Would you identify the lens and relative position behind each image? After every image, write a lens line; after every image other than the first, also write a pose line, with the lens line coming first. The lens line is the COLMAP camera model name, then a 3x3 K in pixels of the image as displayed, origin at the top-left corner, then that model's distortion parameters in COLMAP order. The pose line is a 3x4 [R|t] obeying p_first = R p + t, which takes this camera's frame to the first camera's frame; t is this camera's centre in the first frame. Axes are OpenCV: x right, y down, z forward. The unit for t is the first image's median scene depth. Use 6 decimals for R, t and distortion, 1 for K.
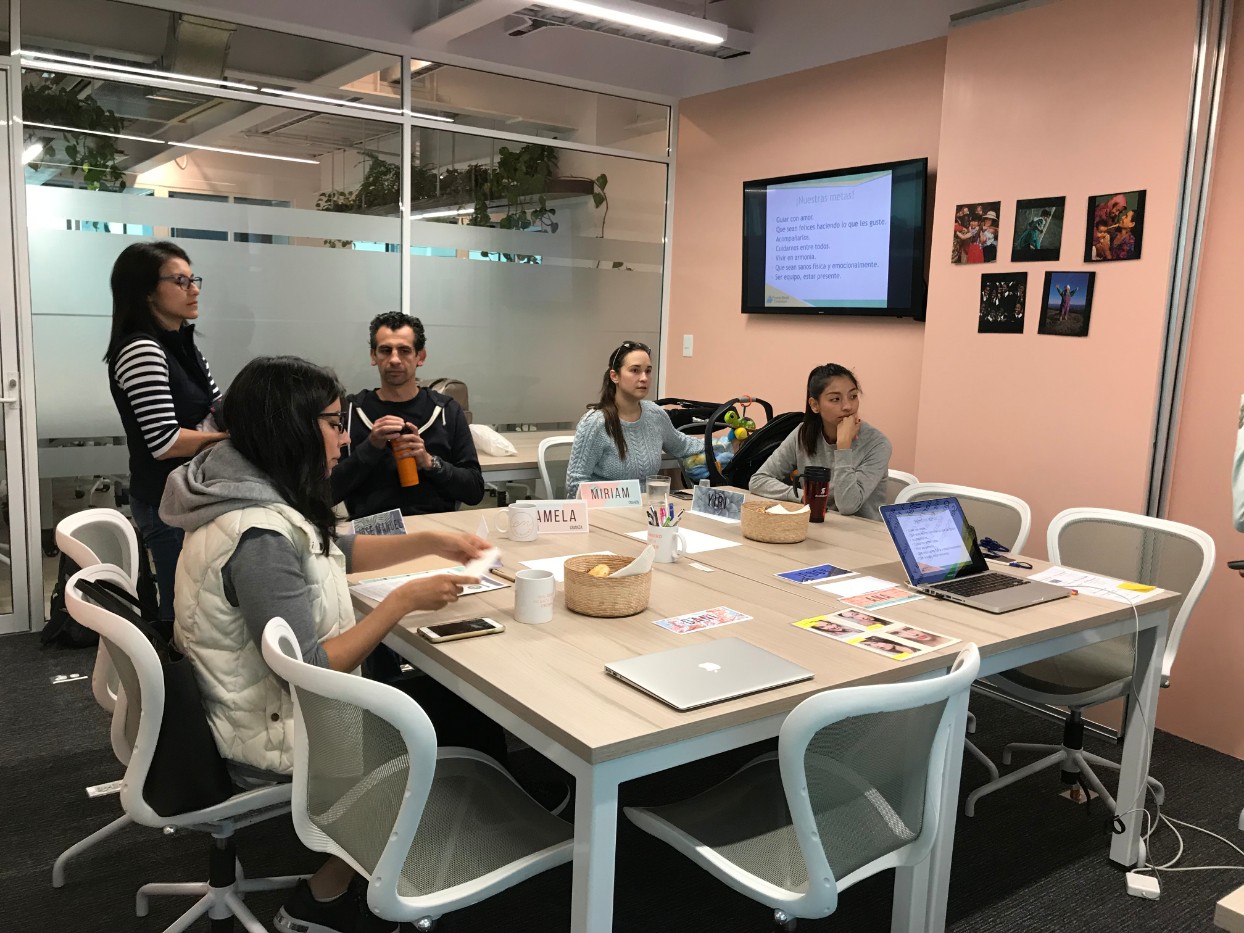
lens RADIAL K [[1017.8, 0, 621.3], [0, 1017.8, 455.0], [0, 0, 1]] dist [0.039539, -0.026243]
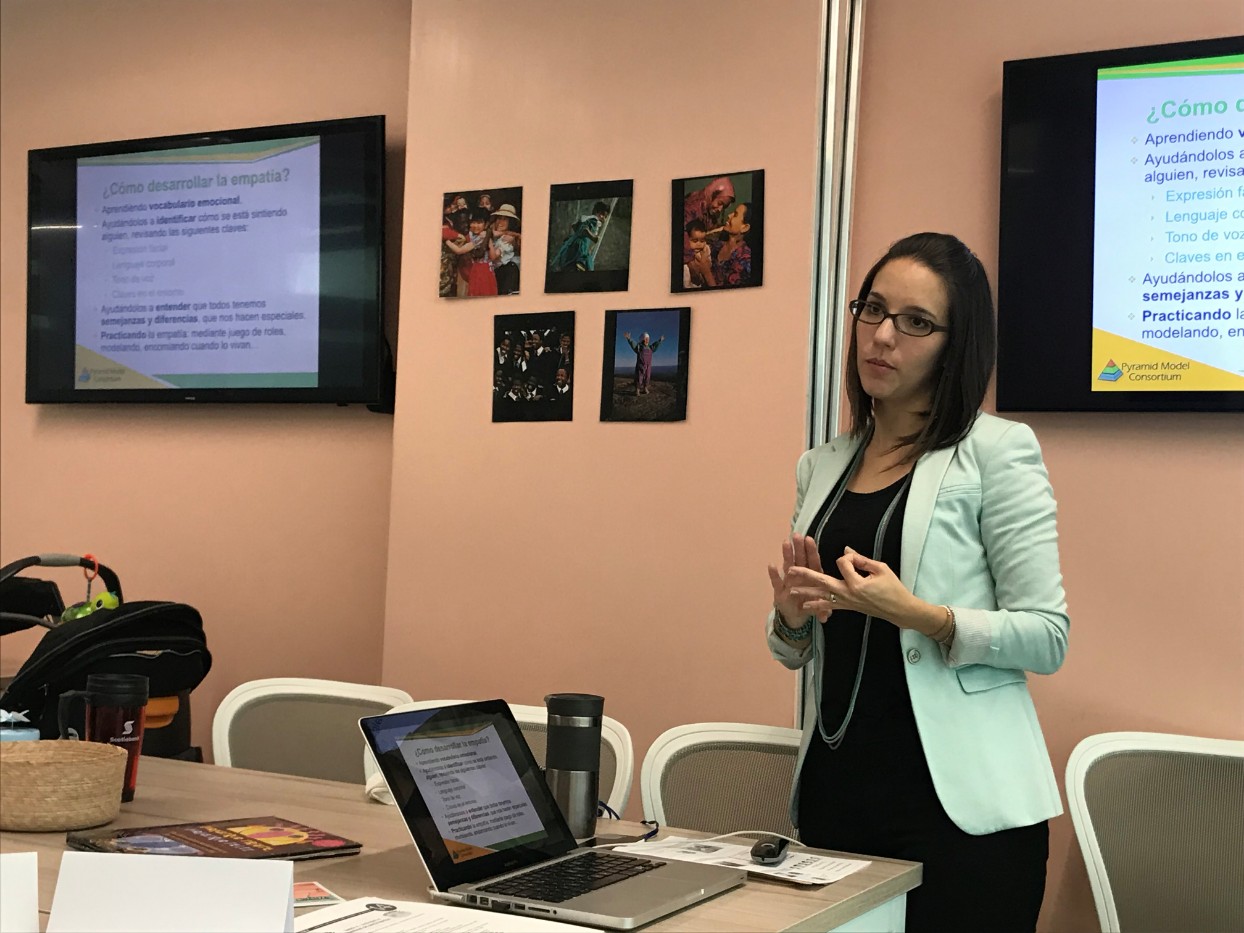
lens RADIAL K [[1707.5, 0, 625.7], [0, 1707.5, 467.0], [0, 0, 1]] dist [0.045301, 0.000000]
pose [[0.897798, 0.018519, 0.440019, 0.017342], [0.051024, 0.988014, -0.145690, 0.037830], [-0.437443, 0.153251, 0.886091, 0.179470]]
